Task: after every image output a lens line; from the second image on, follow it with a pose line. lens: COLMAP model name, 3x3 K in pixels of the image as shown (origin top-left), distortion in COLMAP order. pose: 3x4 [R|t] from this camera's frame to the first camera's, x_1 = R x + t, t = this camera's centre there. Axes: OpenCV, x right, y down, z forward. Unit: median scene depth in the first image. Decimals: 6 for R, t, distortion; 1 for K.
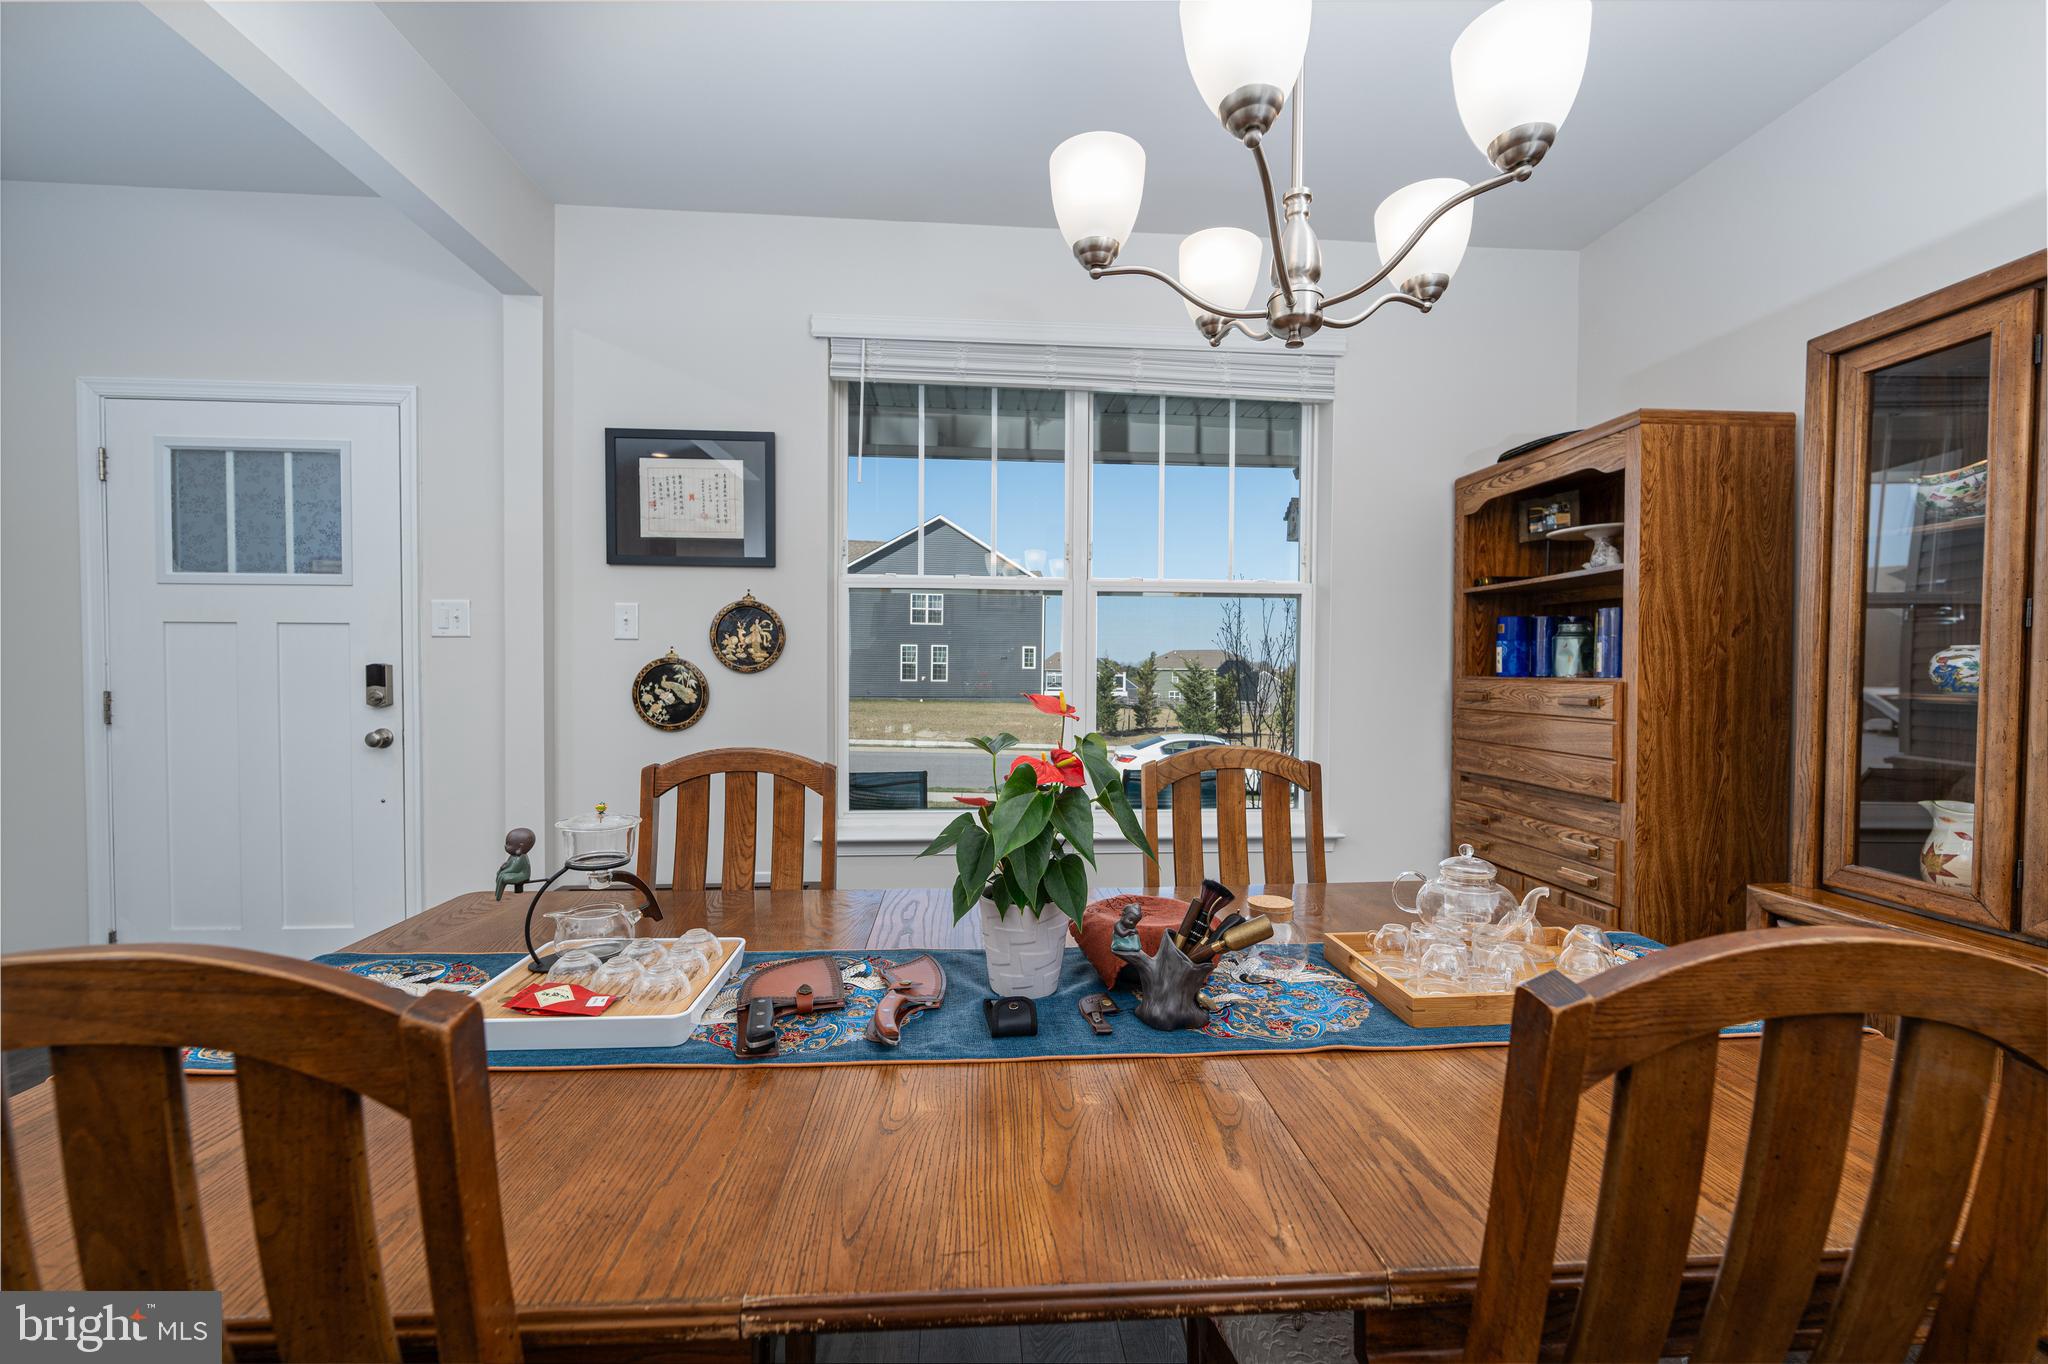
lens RADIAL K [[824.7, 0, 1035.7], [0, 824.7, 681.9], [0, 0, 1]] dist [0.003305, -0.001584]
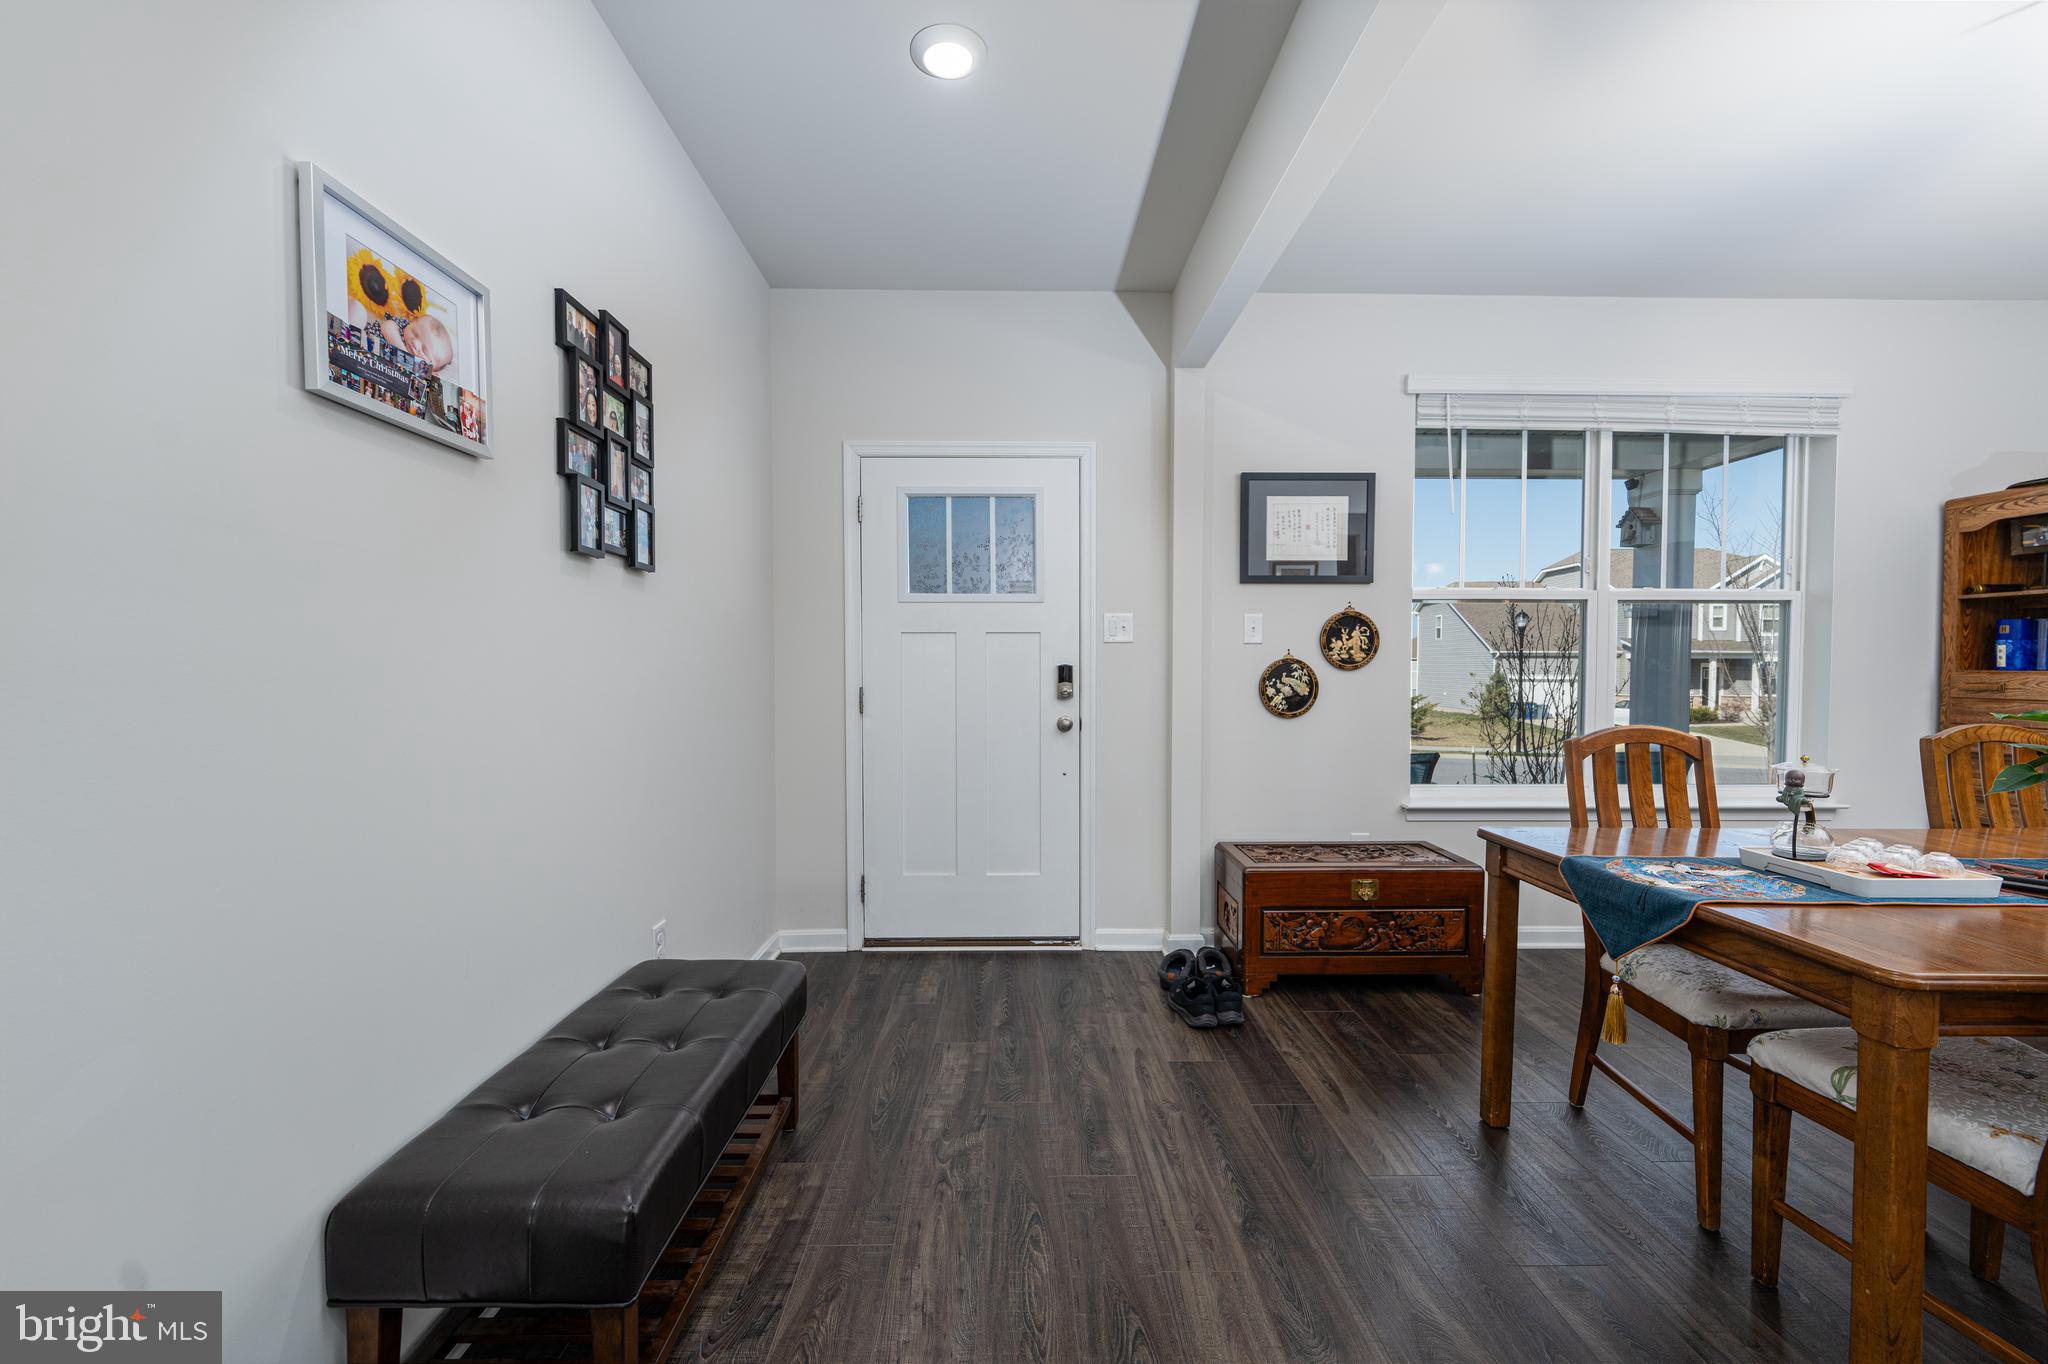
lens RADIAL K [[824.7, 0, 1030.5], [0, 824.7, 684.0], [0, 0, 1]] dist [0.003305, -0.001584]
pose [[0.998648, -0.004488, -0.051795, -0.766445], [0.004906, 0.999956, 0.007937, -0.002598], [0.051757, -0.008180, 0.998626, -0.249538]]
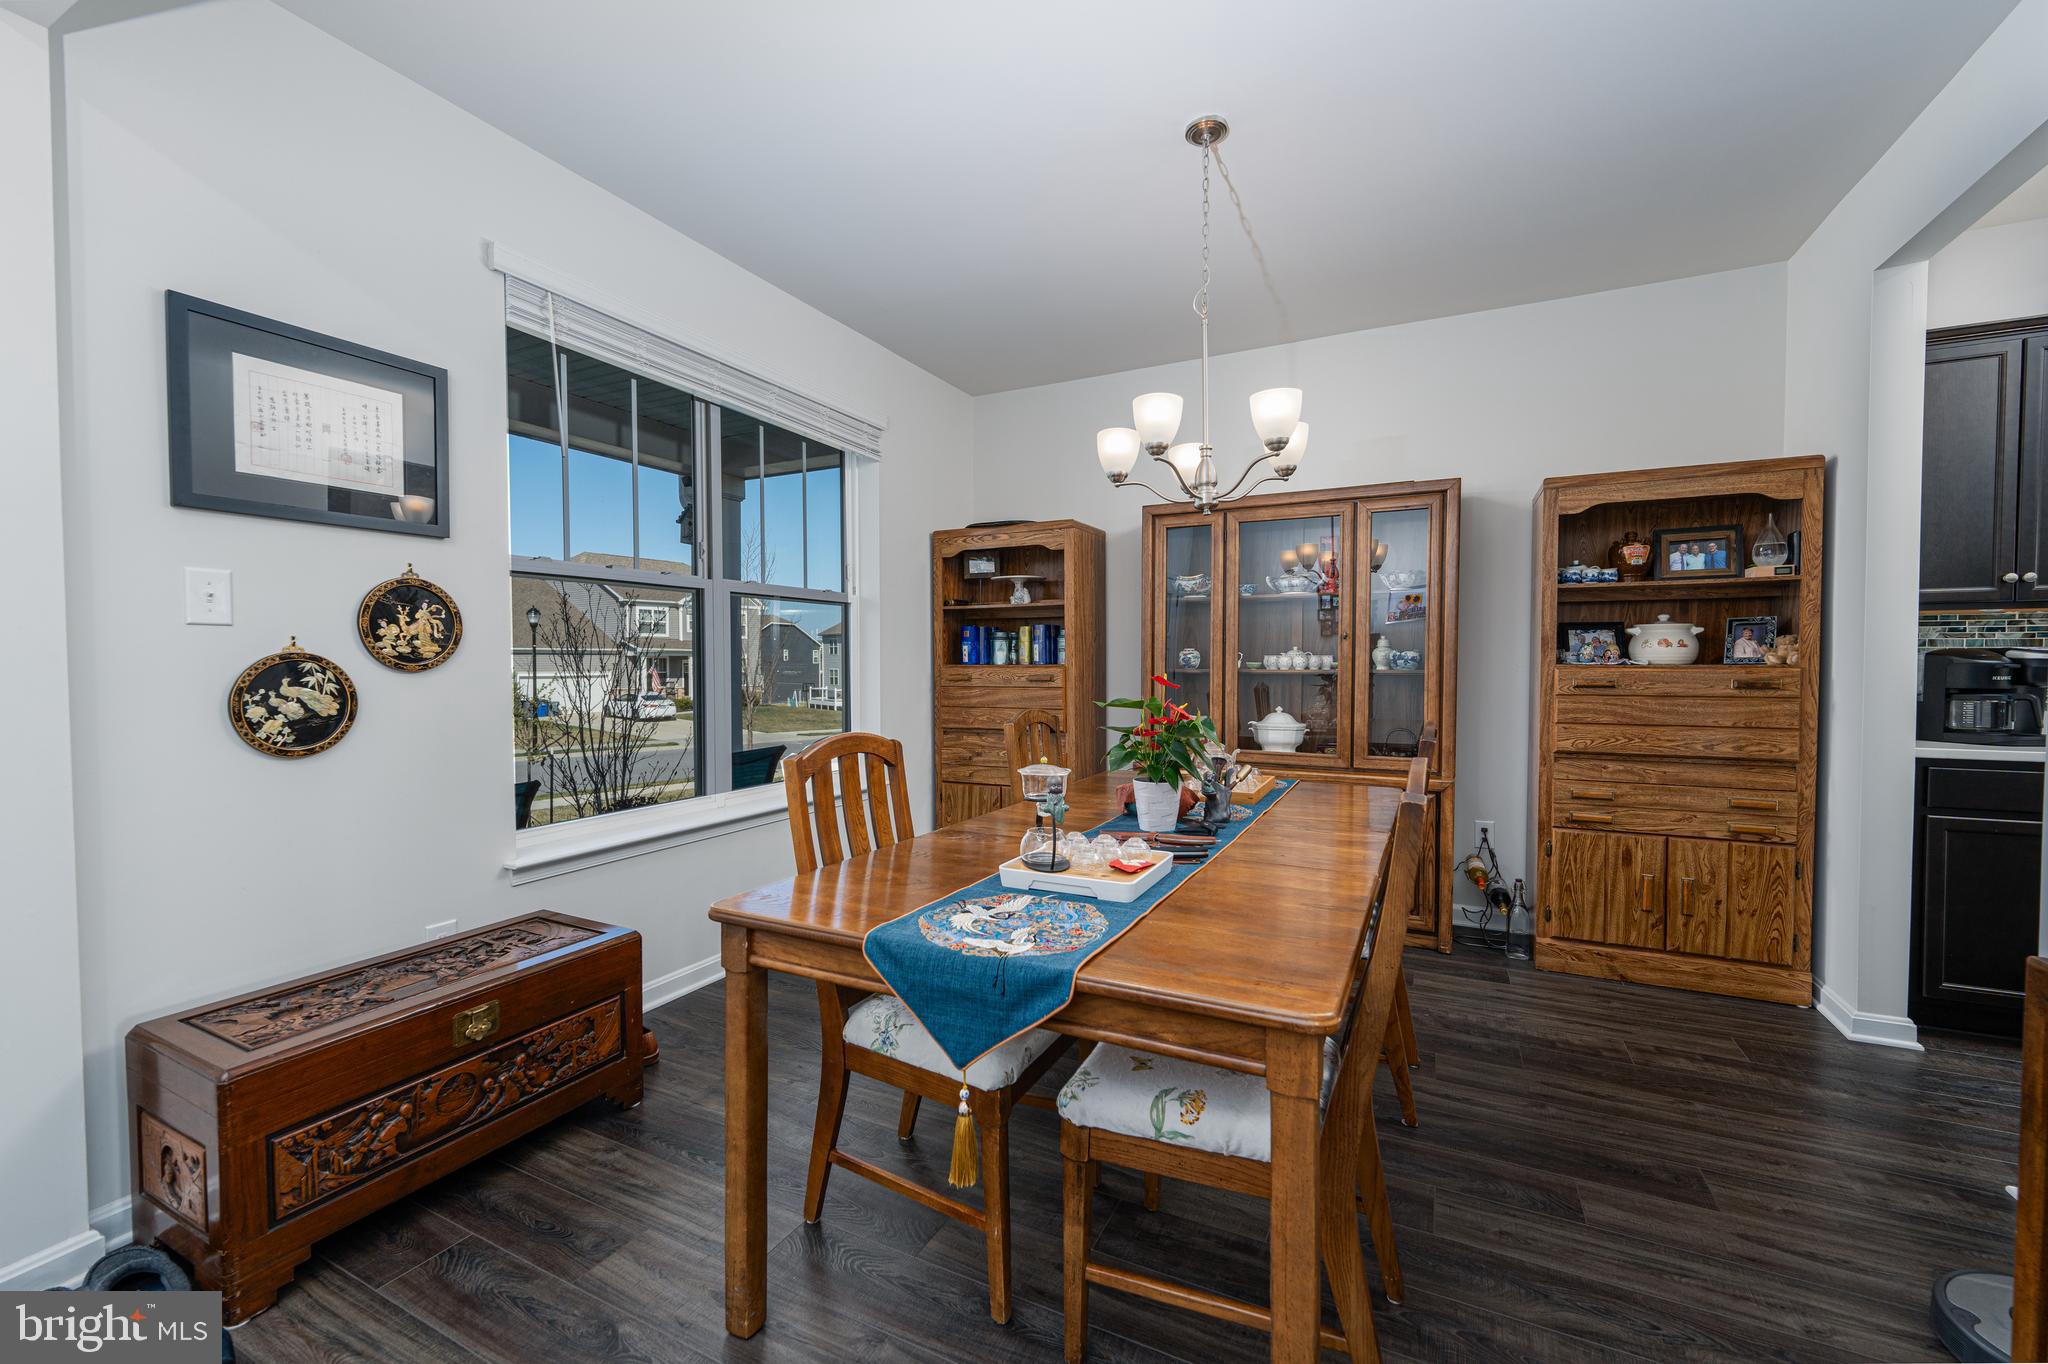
lens RADIAL K [[824.7, 0, 1011.4], [0, 824.7, 684.6], [0, 0, 1]] dist [0.003305, -0.001584]
pose [[0.521309, -0.033239, 0.852720, -0.725985], [0.019393, 0.999445, 0.027102, -0.009330], [-0.853147, 0.002408, 0.521664, 0.117238]]
